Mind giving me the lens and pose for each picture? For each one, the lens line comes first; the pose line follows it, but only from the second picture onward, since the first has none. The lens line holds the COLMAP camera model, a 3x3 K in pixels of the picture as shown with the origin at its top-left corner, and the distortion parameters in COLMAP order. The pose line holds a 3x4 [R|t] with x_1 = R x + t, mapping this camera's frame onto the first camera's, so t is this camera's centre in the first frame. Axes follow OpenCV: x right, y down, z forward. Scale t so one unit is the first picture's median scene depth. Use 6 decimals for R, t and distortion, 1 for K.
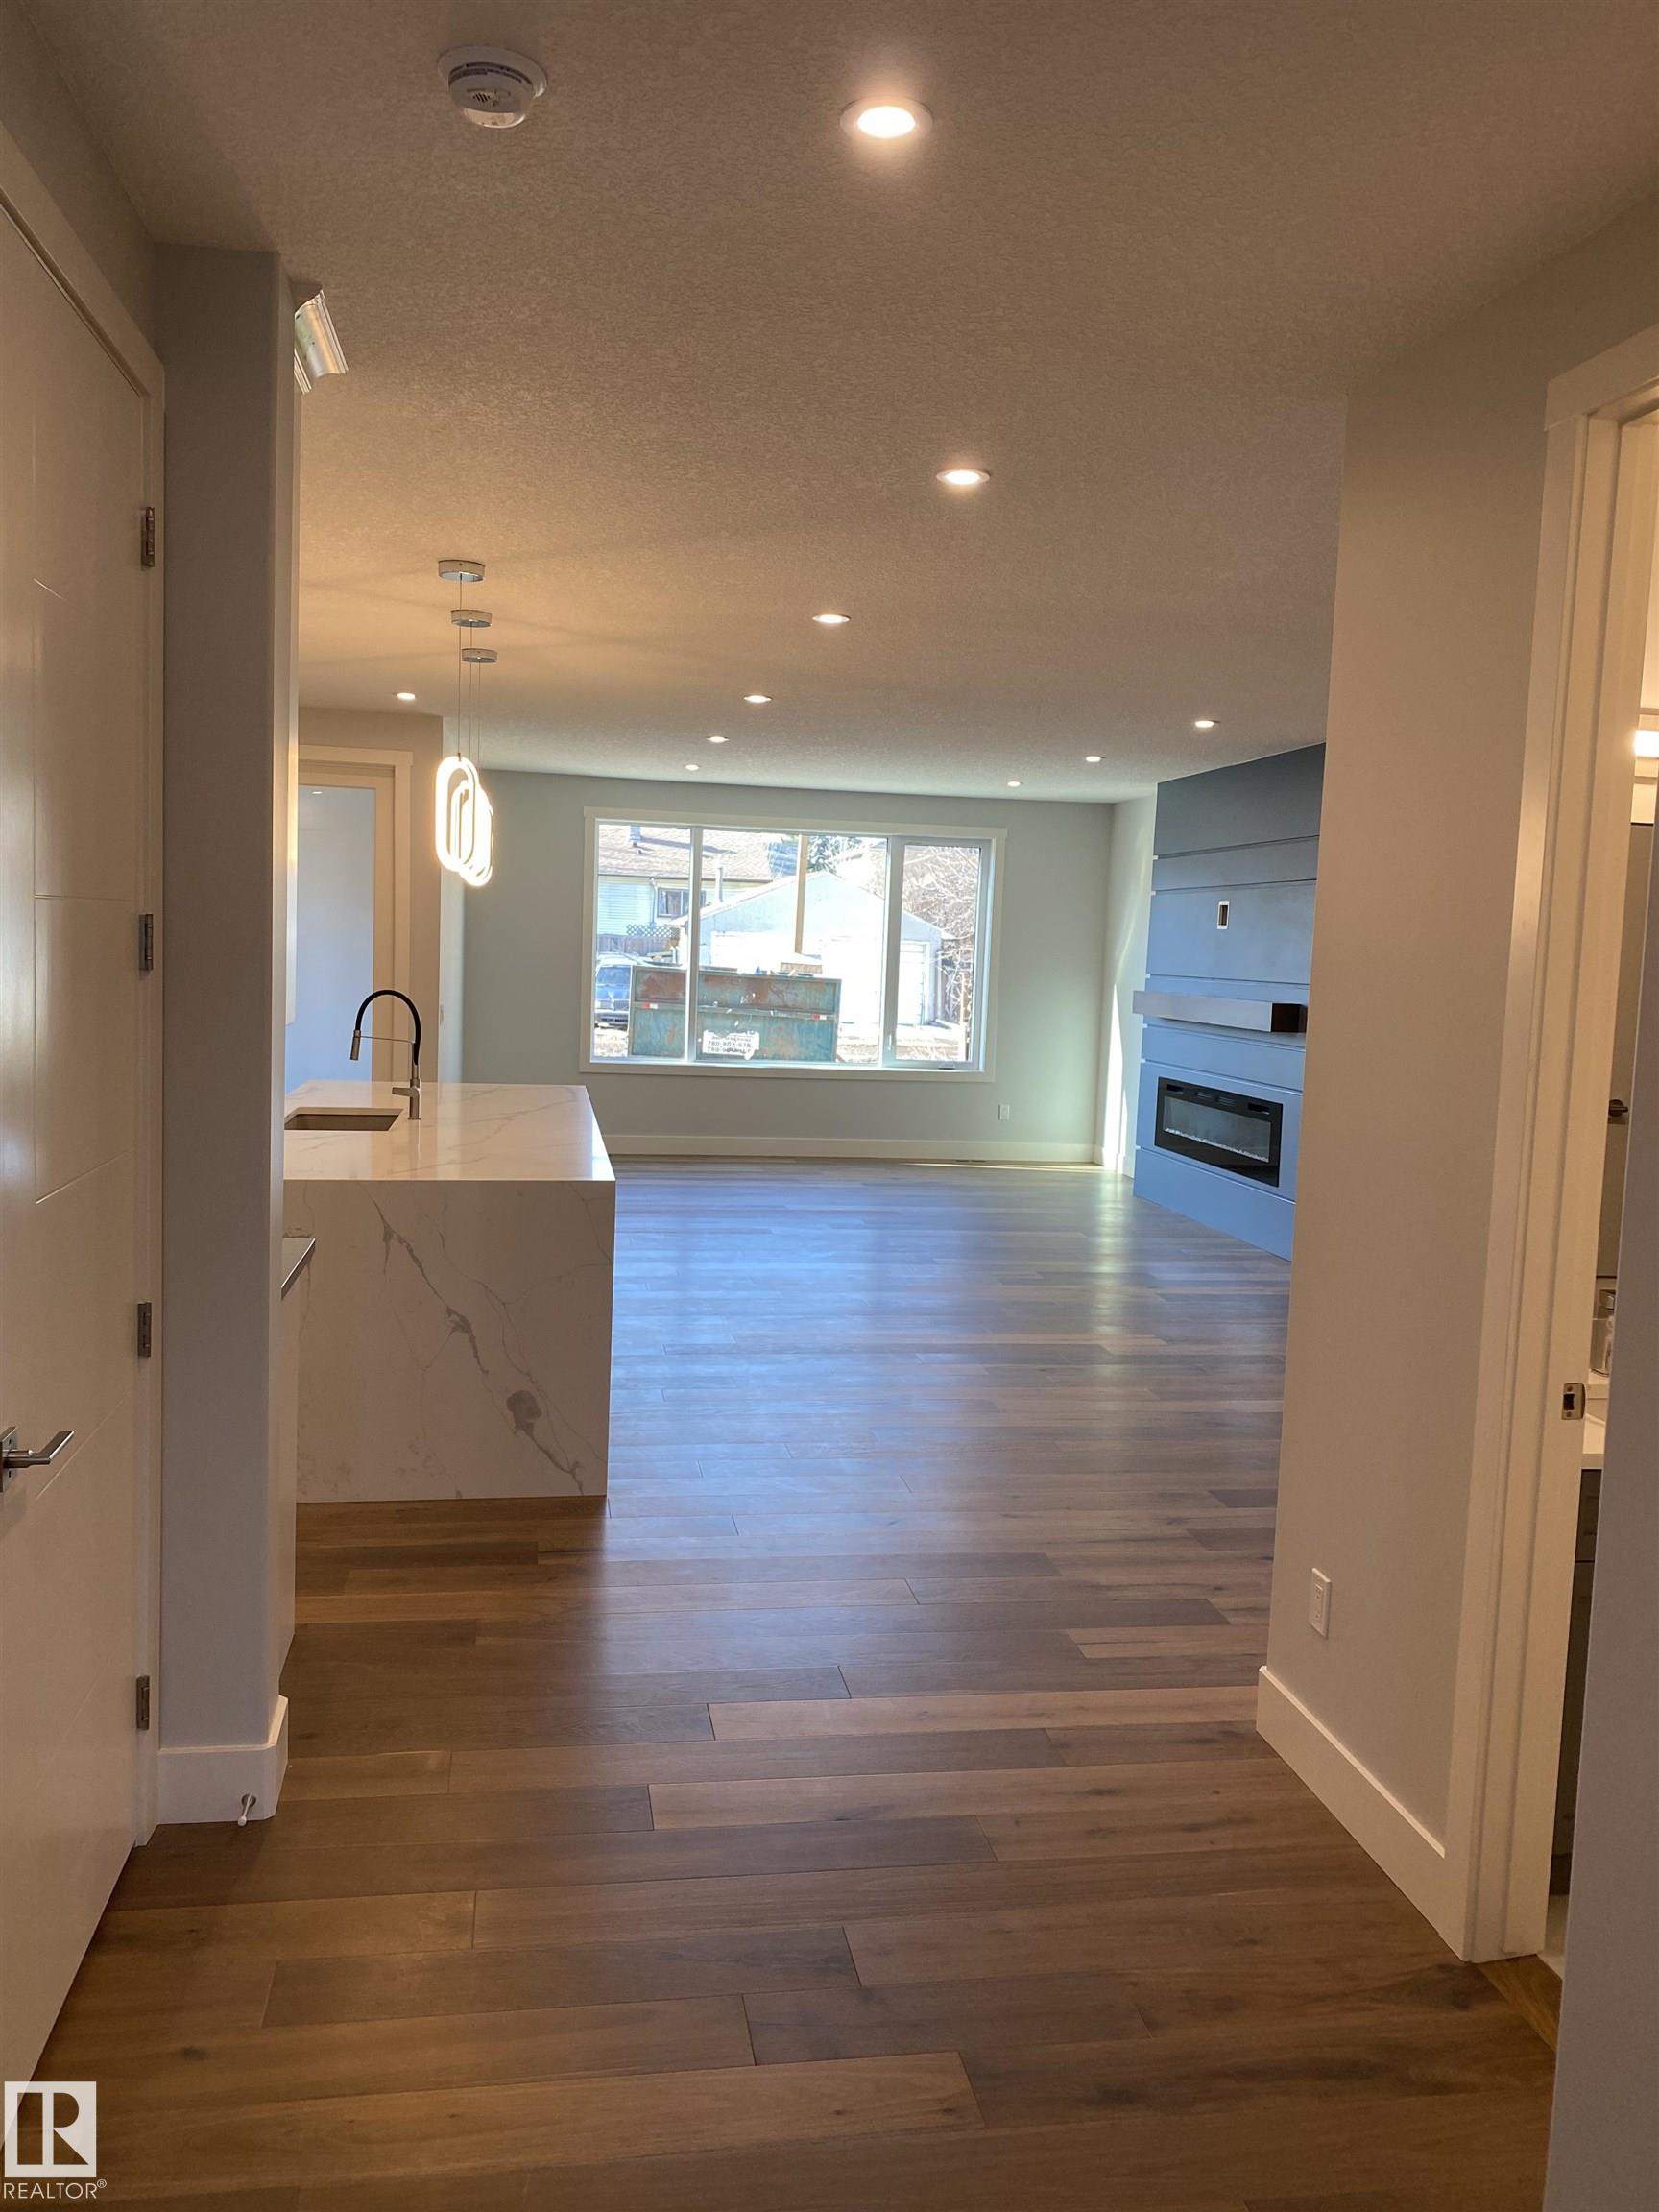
lens RADIAL K [[1743.0, 0, 829.5], [0, 1743.0, 1106.0], [0, 0, 1]] dist [0.040460, -0.002794]
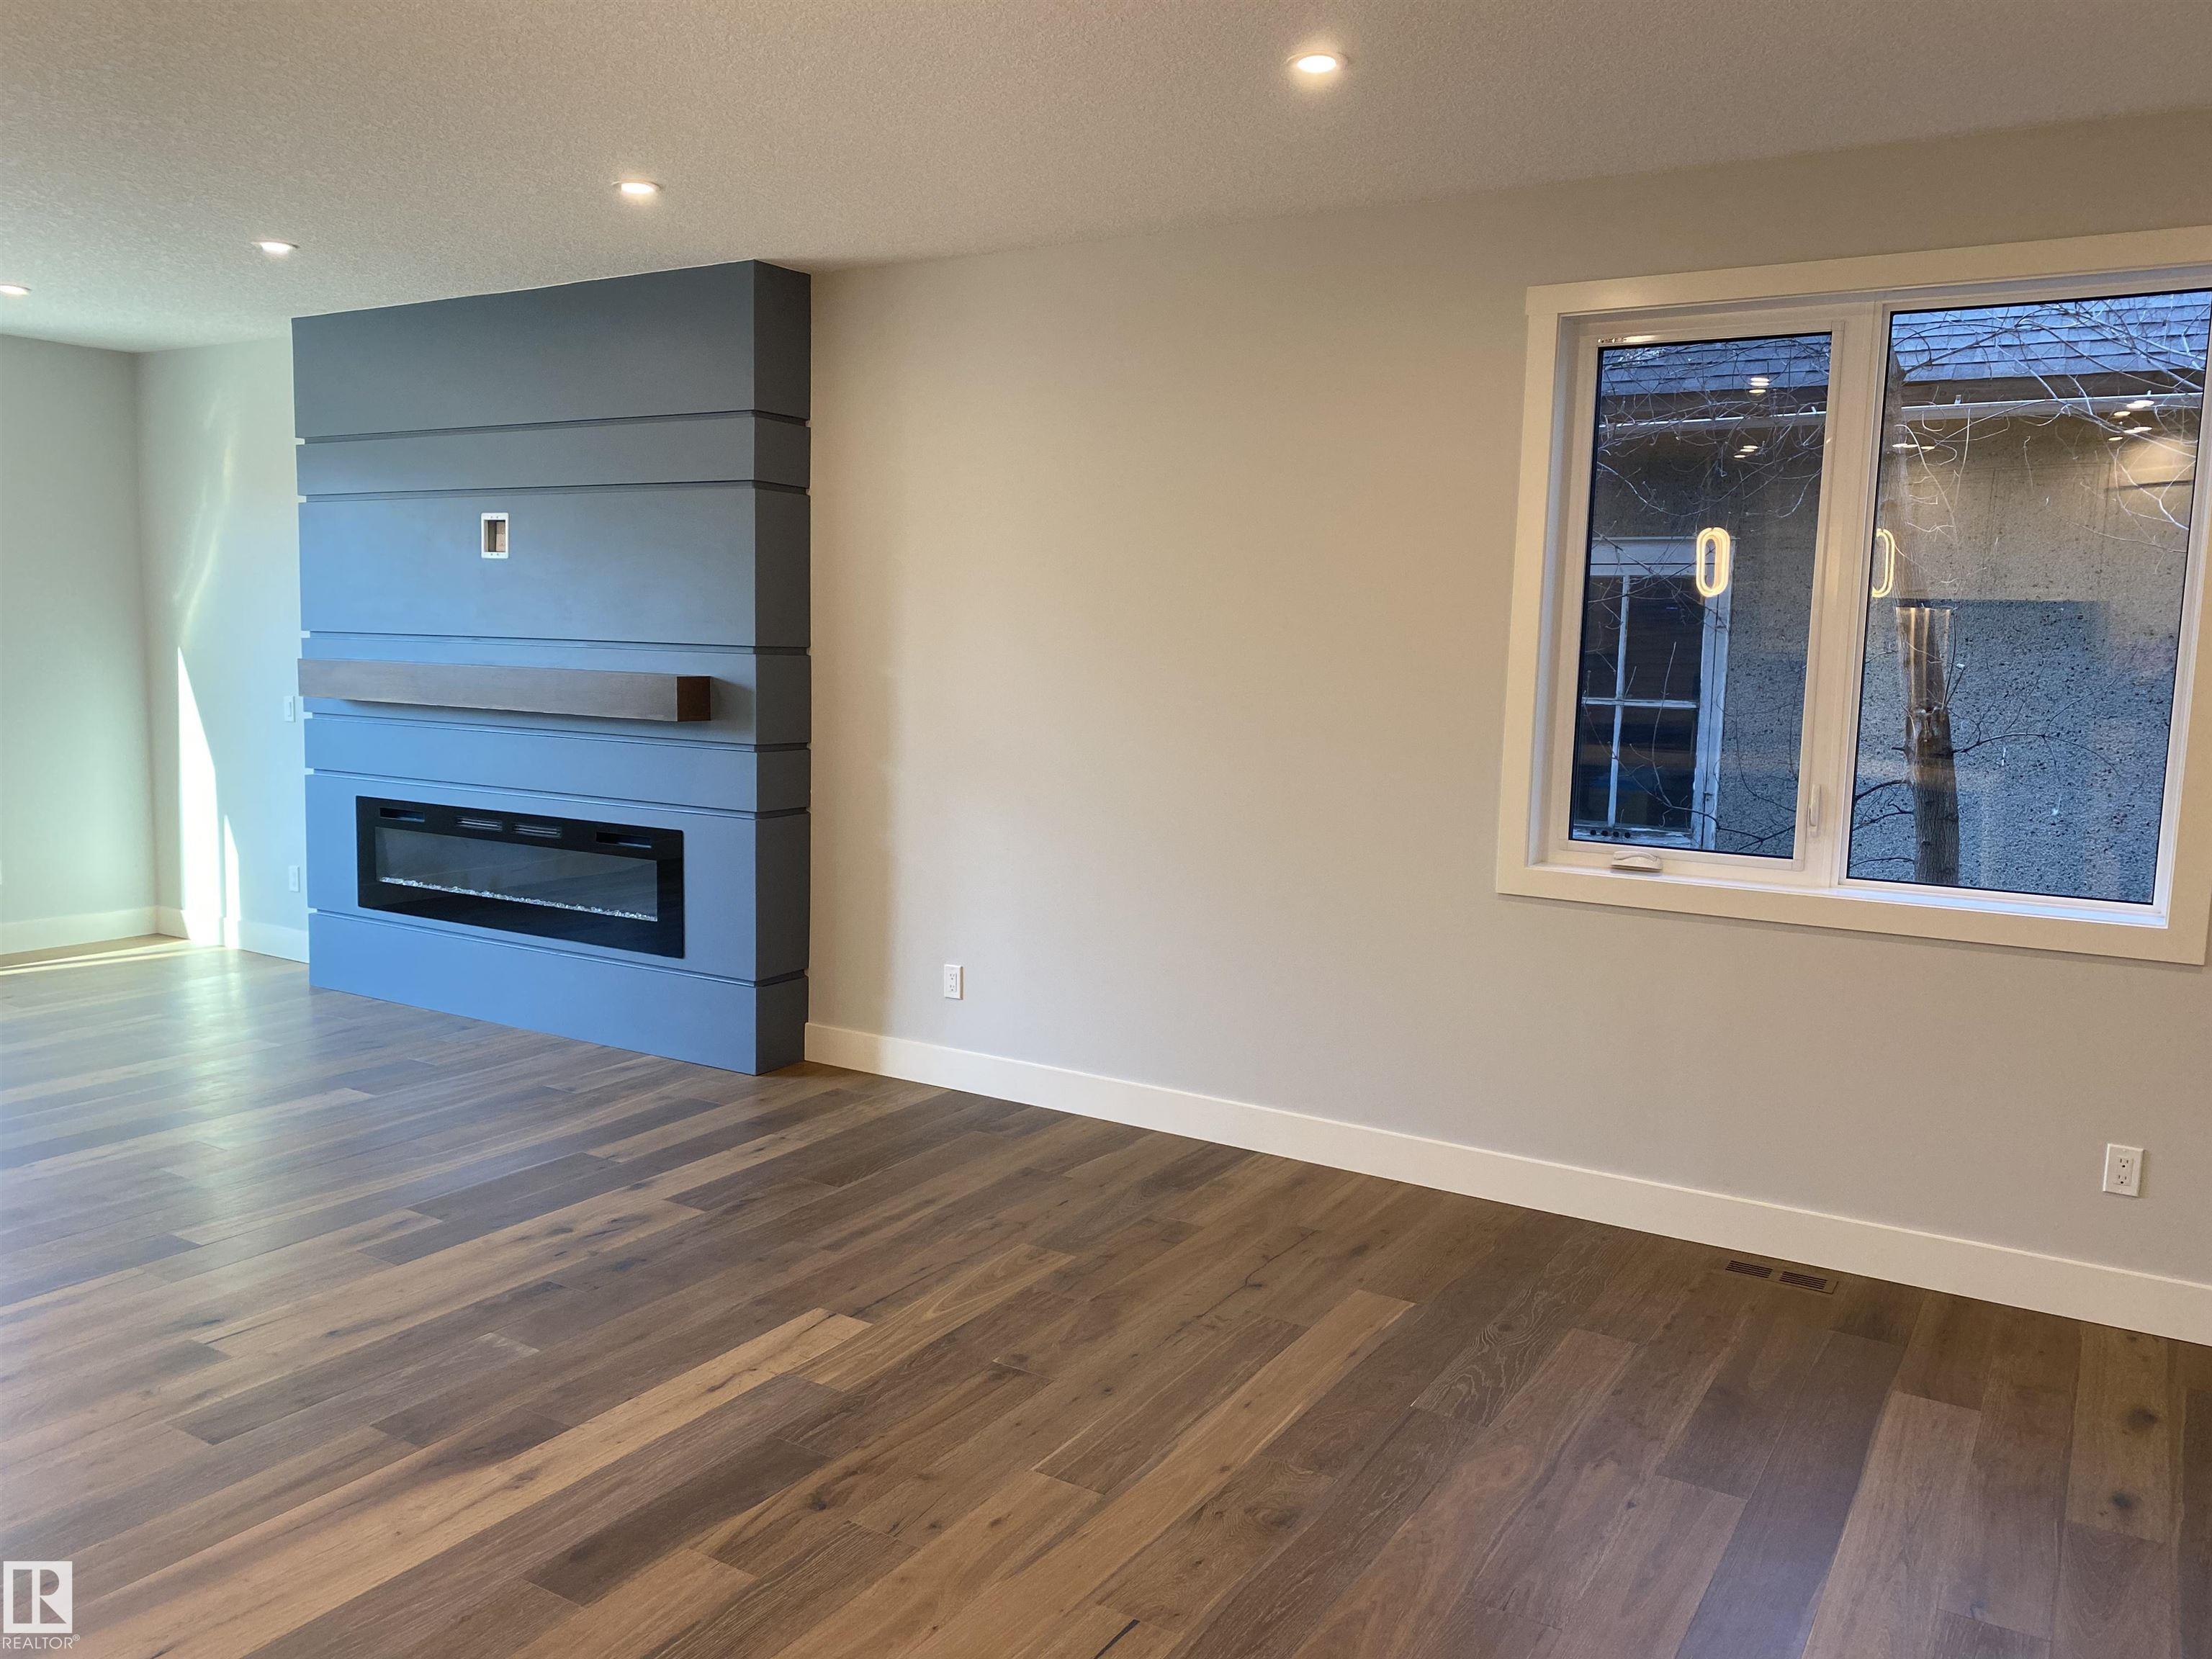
lens RADIAL K [[1673.1, 0, 1106.0], [0, 1673.1, 829.5], [0, 0, 1]] dist [0.044522, -0.057635]
pose [[0.661310, -0.105410, 0.742669, -0.082665], [0.070778, 0.994428, 0.078118, -0.033170], [-0.746766, 0.000905, 0.665086, 0.397044]]
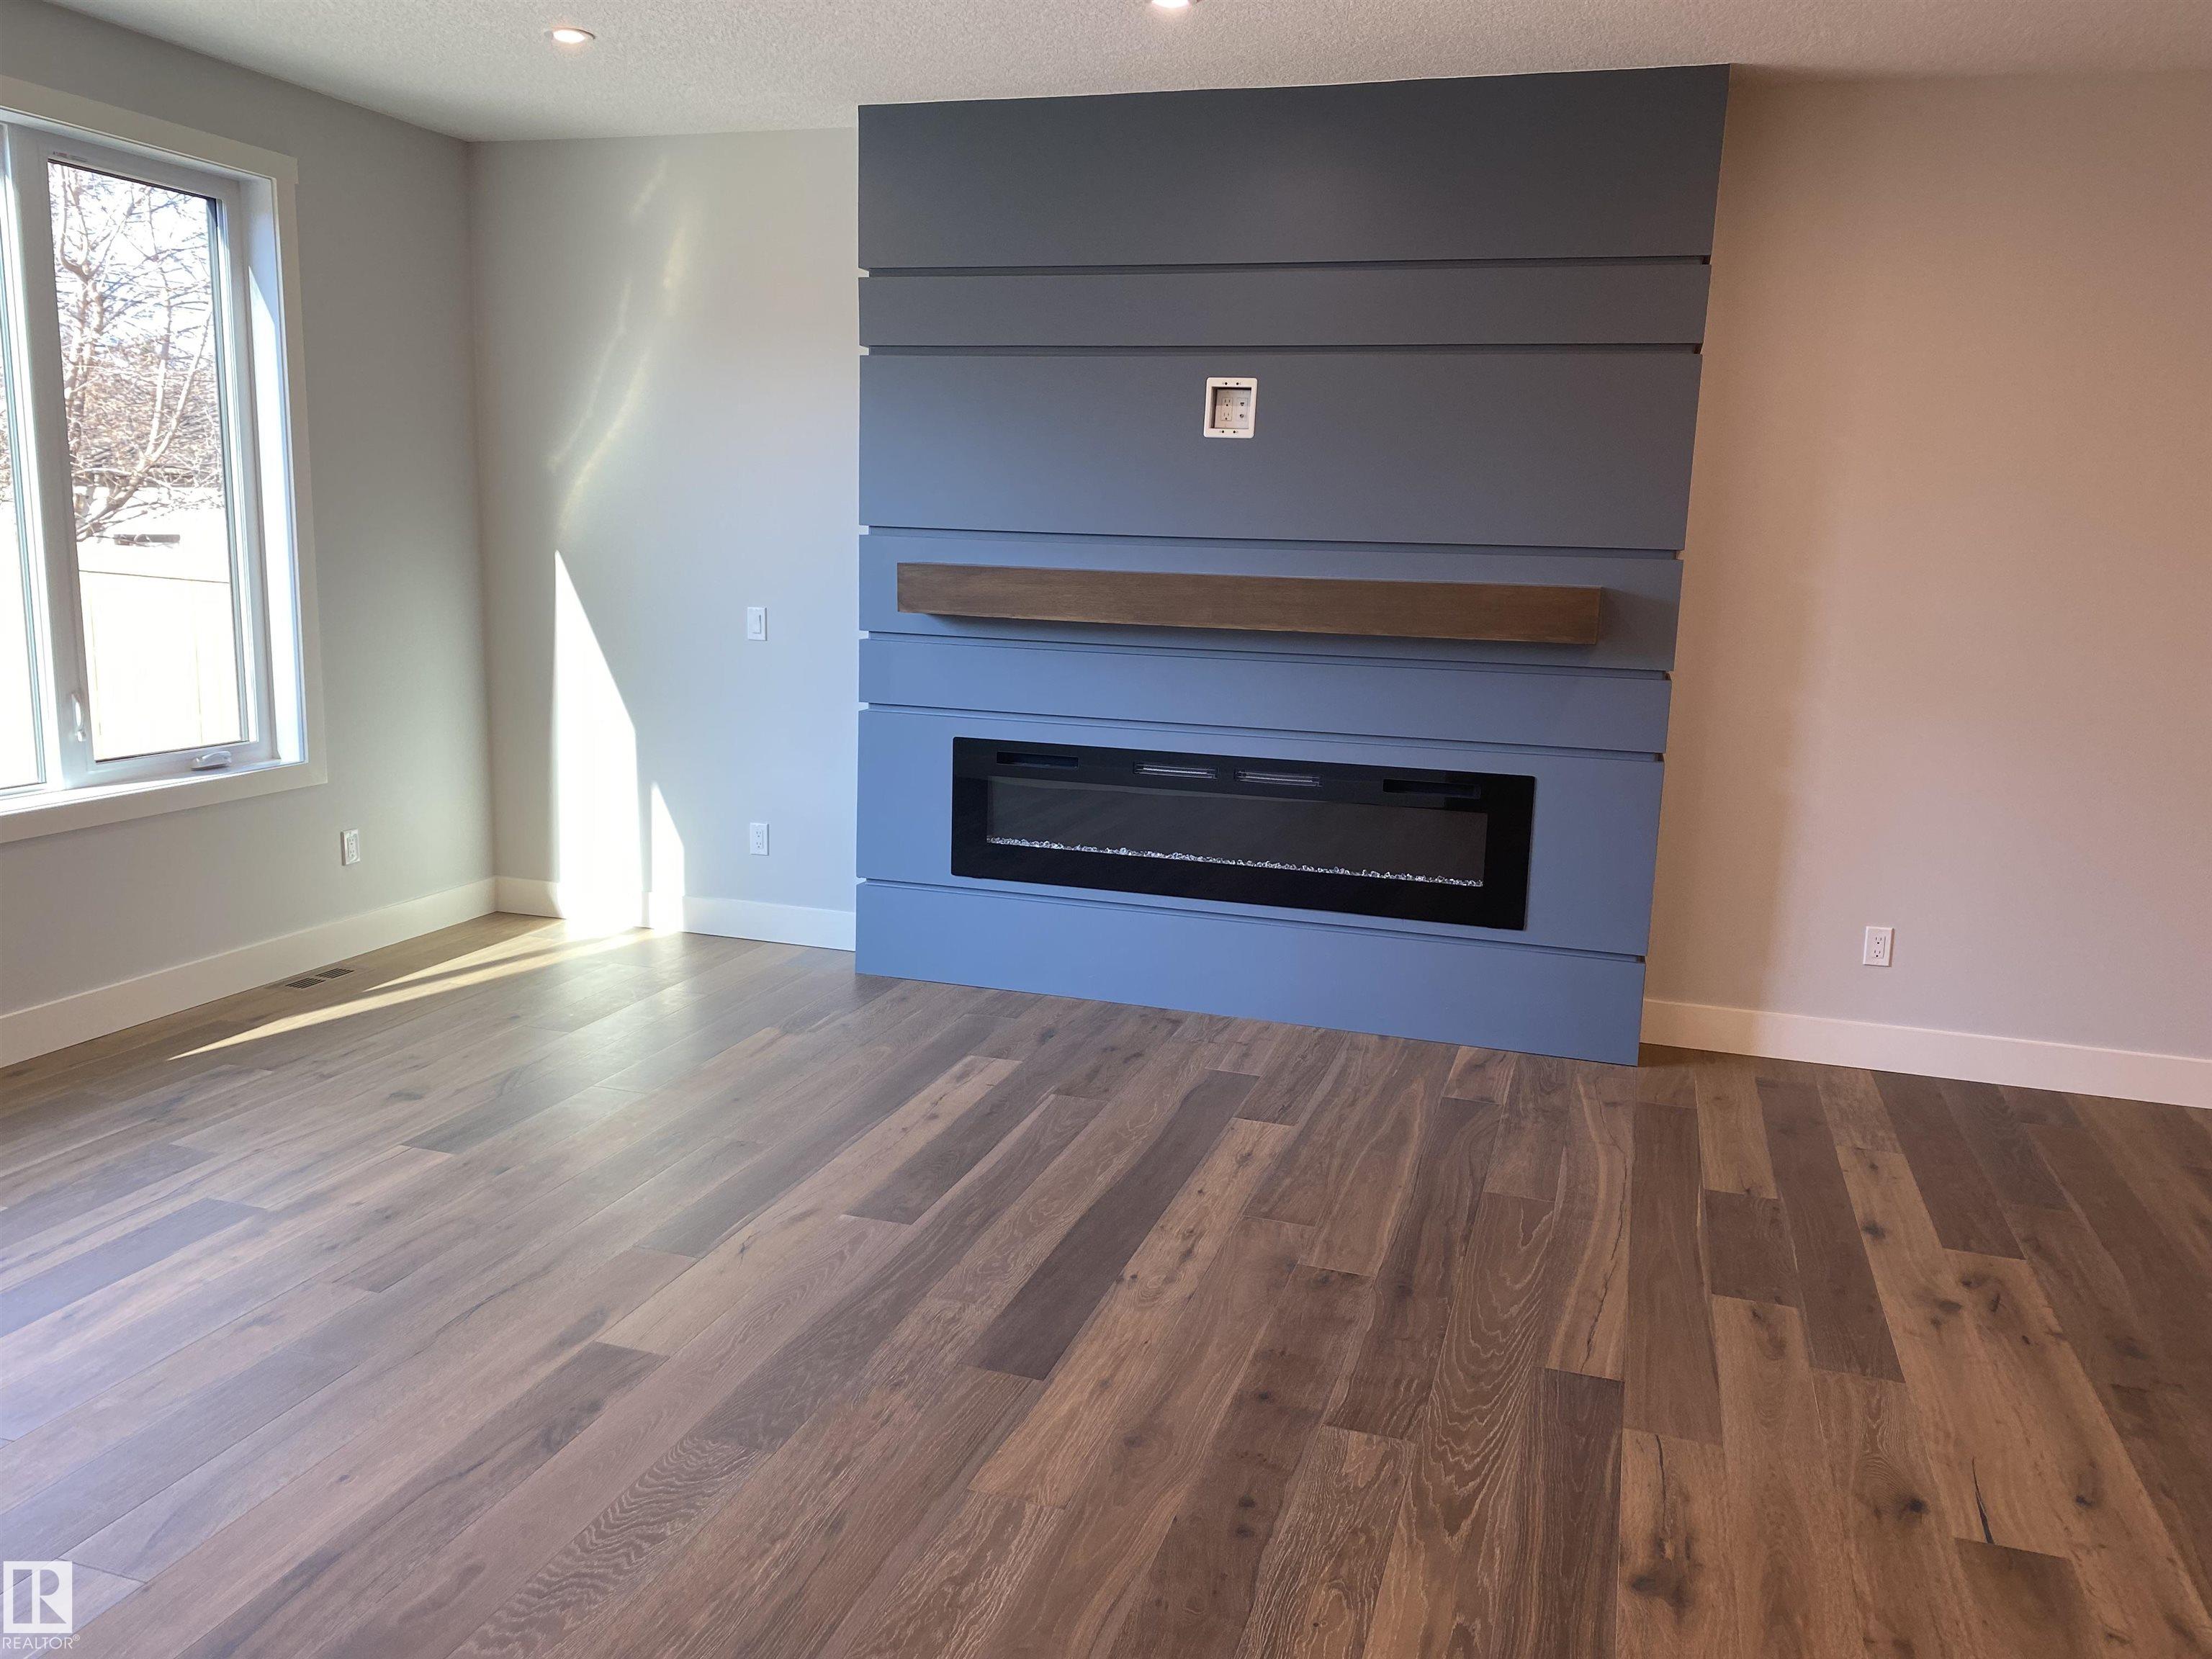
lens RADIAL K [[1673.1, 0, 1106.0], [0, 1673.1, 829.5], [0, 0, 1]] dist [0.044522, -0.057635]
pose [[0.449958, -0.178063, 0.875118, -0.210047], [0.067460, 0.983898, 0.165511, -0.066678], [-0.890498, -0.015438, 0.454725, 0.745315]]
